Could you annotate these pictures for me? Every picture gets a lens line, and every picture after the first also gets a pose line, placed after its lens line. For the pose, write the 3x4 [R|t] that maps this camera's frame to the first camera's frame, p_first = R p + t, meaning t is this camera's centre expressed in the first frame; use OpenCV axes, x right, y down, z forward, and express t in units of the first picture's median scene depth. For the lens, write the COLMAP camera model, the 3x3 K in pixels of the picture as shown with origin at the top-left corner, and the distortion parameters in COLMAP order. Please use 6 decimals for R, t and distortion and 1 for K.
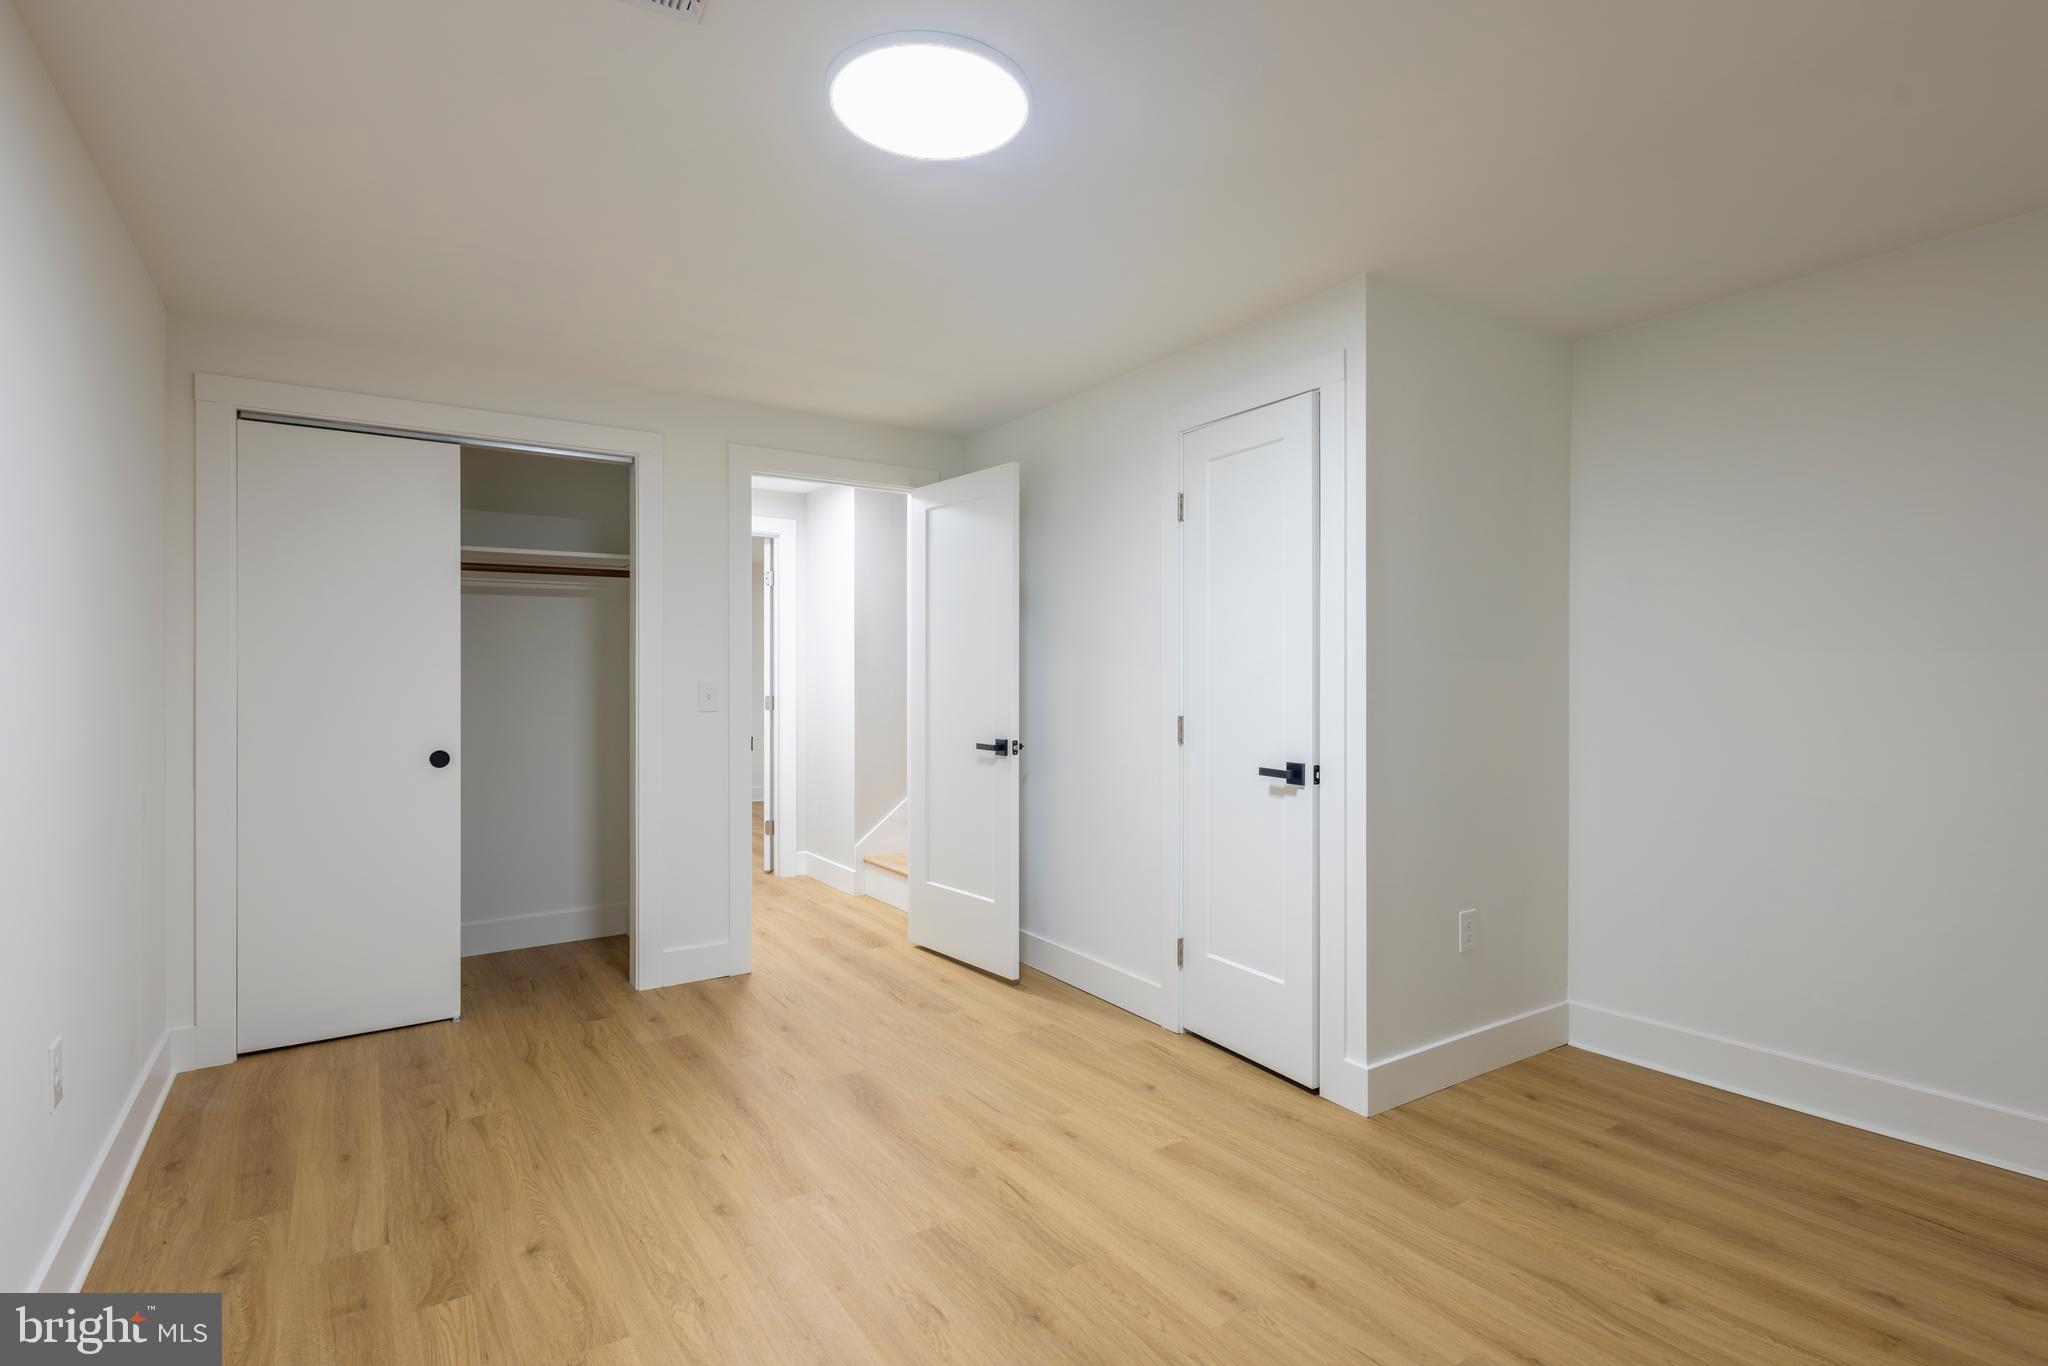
lens RADIAL K [[1039.4, 0, 1027.9], [0, 1039.4, 671.0], [0, 0, 1]] dist [-0.000861, -0.000821]
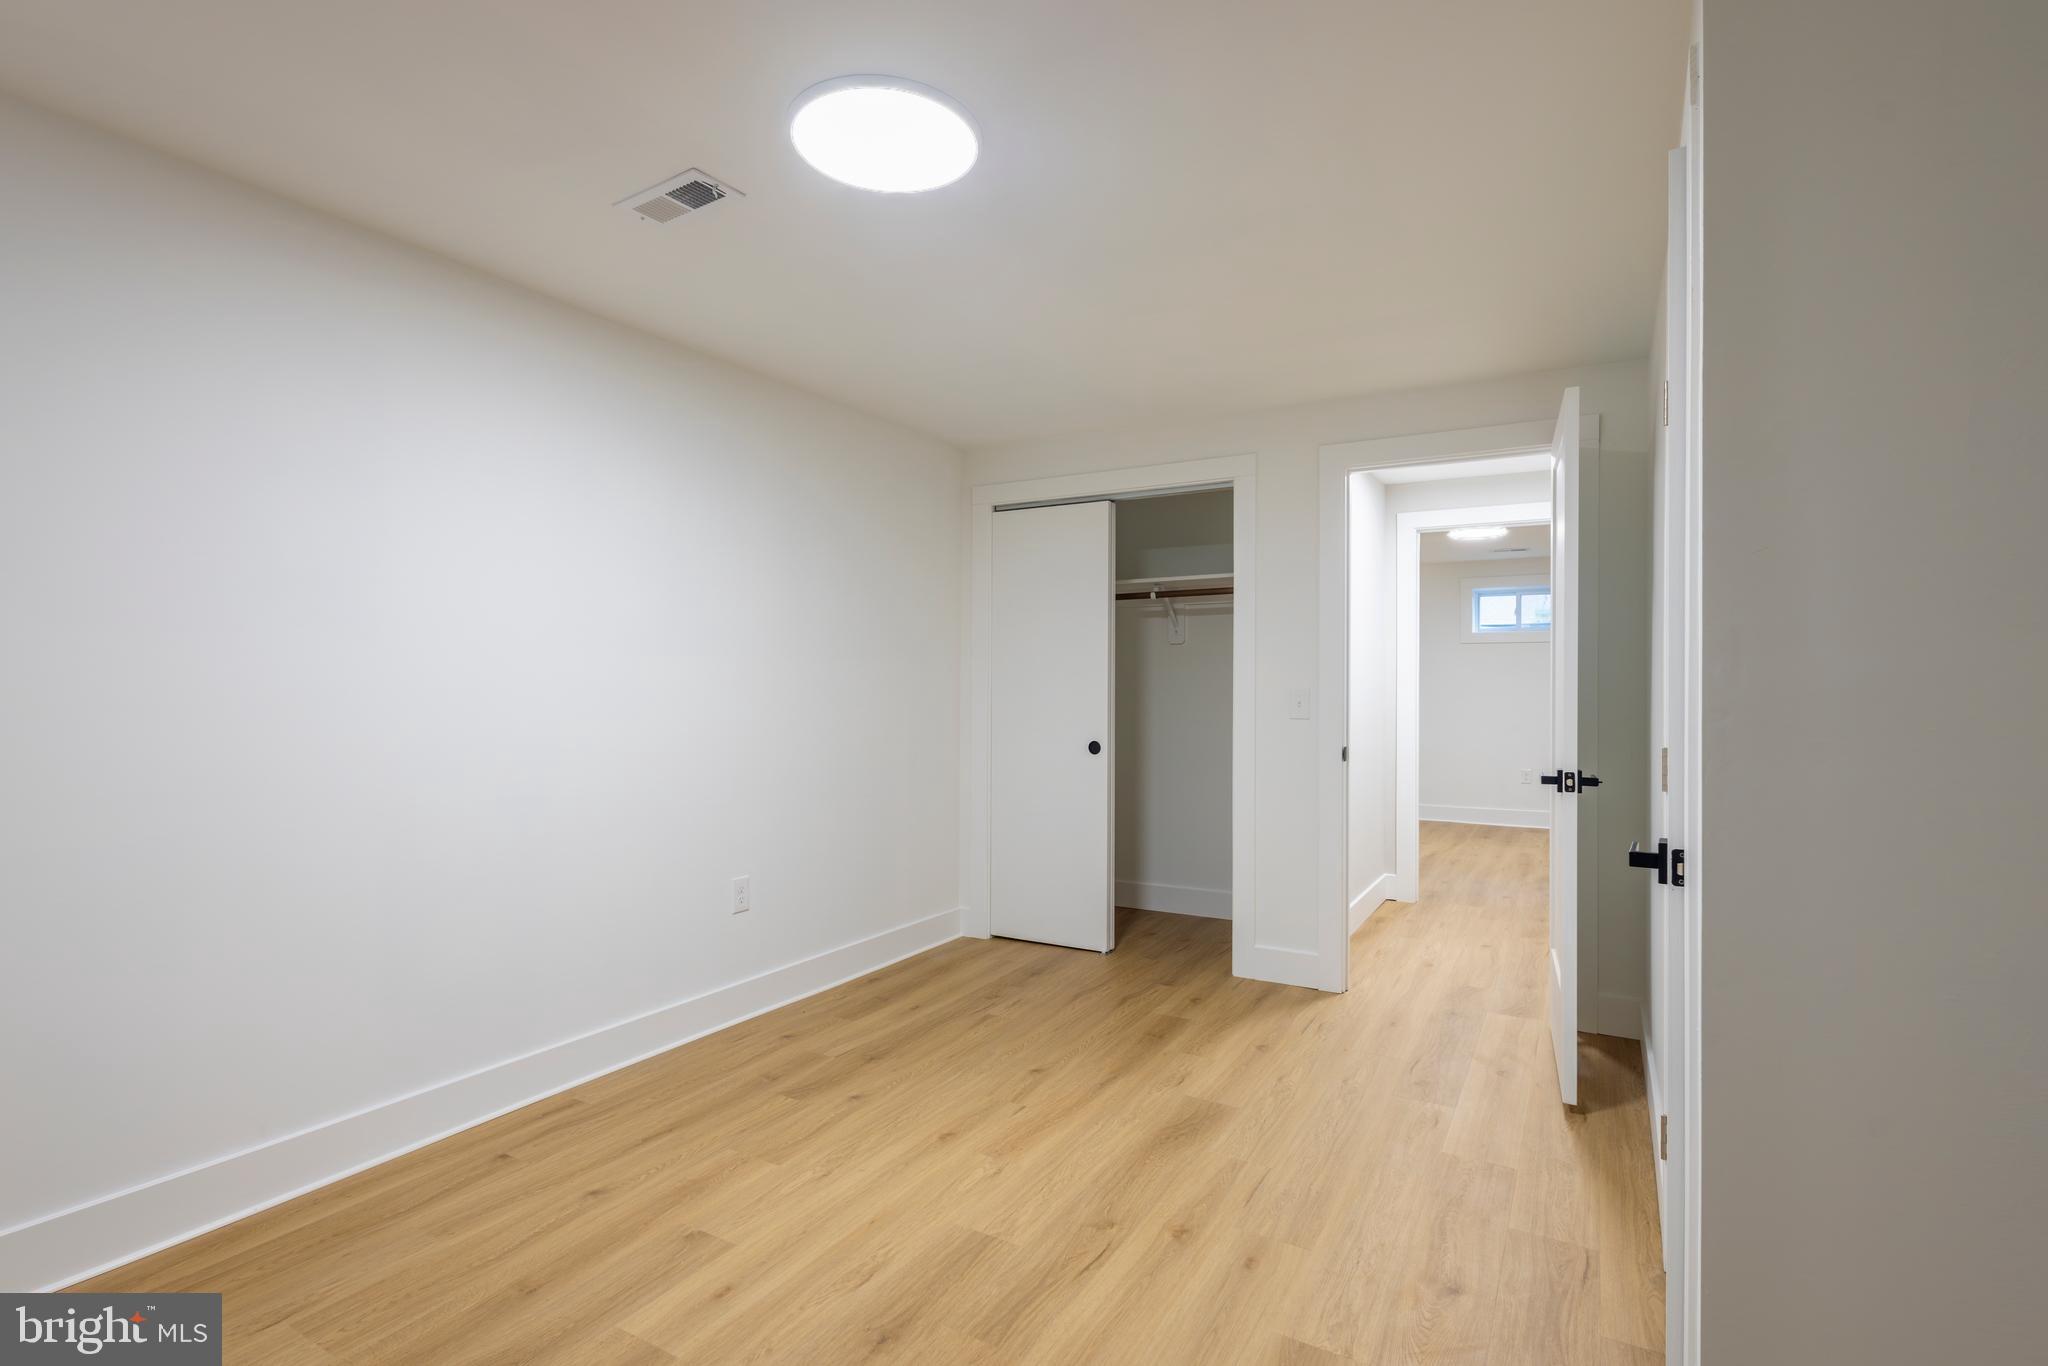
lens RADIAL K [[979.4, 0, 1021.5], [0, 979.4, 678.2], [0, 0, 1]] dist [0.002443, -0.000744]
pose [[0.420229, -0.003047, -0.907413, 0.559087], [-0.001253, 0.999991, -0.003939, 0.003362], [0.907417, 0.002792, 0.420222, 0.454535]]
